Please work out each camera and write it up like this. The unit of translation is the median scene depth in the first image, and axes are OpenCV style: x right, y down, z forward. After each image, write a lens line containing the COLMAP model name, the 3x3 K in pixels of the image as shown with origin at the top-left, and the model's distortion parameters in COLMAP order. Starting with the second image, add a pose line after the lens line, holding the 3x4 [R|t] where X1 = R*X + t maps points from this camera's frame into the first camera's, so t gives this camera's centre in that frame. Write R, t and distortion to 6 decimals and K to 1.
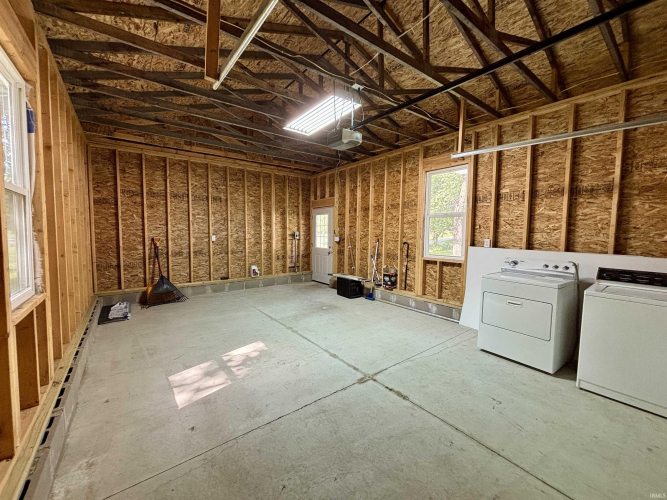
lens RADIAL K [[270.7, 0, 330.9], [0, 270.7, 248.0], [0, 0, 1]] dist [0.008694, 0.000232]
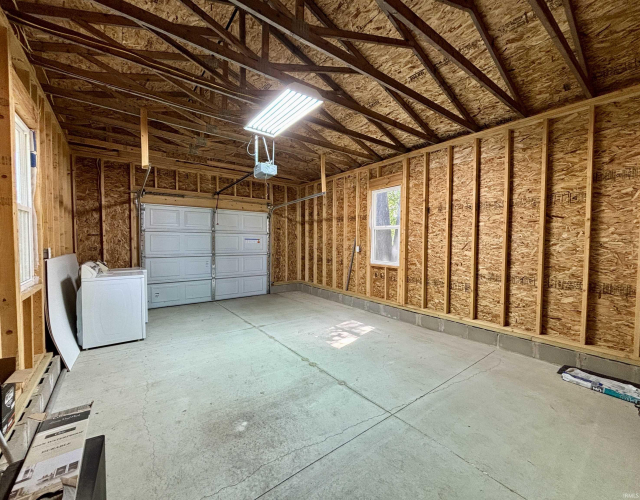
lens RADIAL K [[265.6, 0, 320.0], [0, 265.6, 250.0], [0, 0, 1]] dist [0.000226, 0.000019]
pose [[-0.999749, -0.014342, 0.017189, -0.211302], [-0.012530, 0.994782, 0.101247, -0.127425], [-0.018551, 0.101007, -0.994713, 1.995931]]
